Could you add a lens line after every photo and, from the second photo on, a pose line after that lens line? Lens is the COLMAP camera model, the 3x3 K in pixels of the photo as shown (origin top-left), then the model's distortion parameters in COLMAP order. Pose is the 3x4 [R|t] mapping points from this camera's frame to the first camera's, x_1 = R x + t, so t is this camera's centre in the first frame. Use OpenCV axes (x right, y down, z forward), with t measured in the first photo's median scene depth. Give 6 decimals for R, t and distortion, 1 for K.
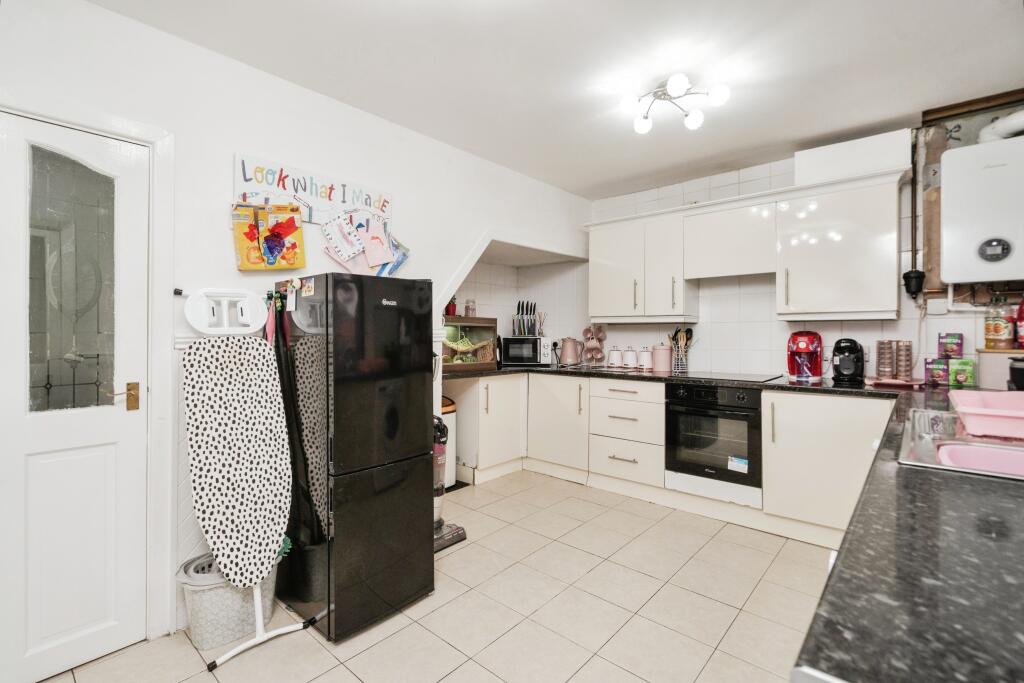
lens RADIAL K [[474.5, 0, 510.7], [0, 474.5, 336.1], [0, 0, 1]] dist [-0.003150, -0.000056]
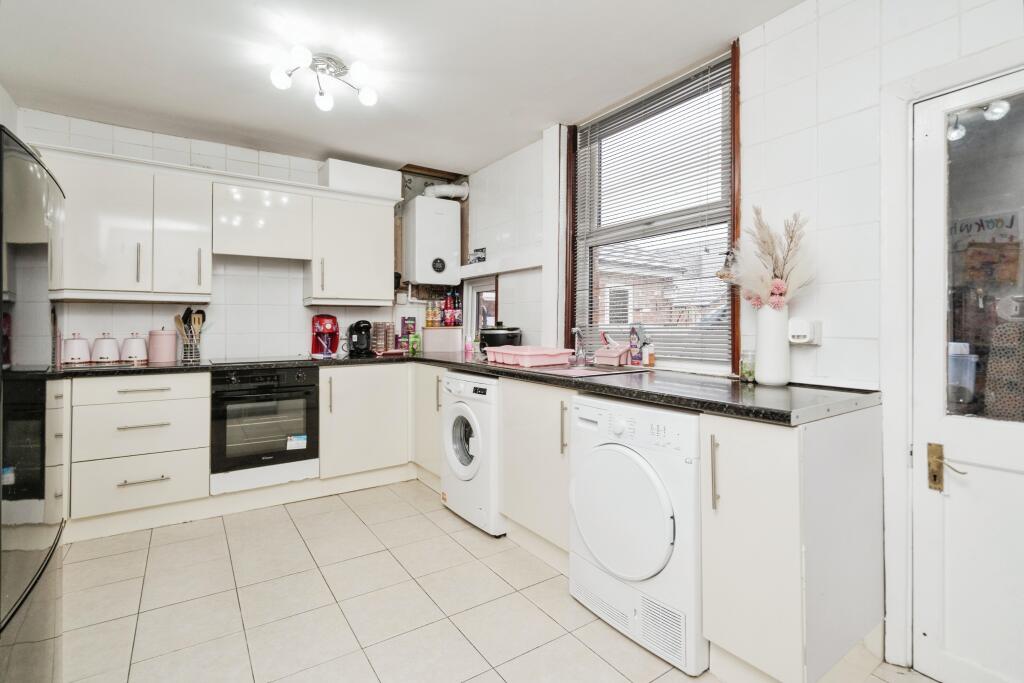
lens RADIAL K [[474.5, 0, 501.6], [0, 474.5, 322.9], [0, 0, 1]] dist [-0.003150, -0.000056]
pose [[0.256845, 0.004285, 0.966443, -0.439833], [0.007822, 0.999948, -0.006513, 0.024408], [-0.966421, 0.009232, 0.256798, 0.334129]]
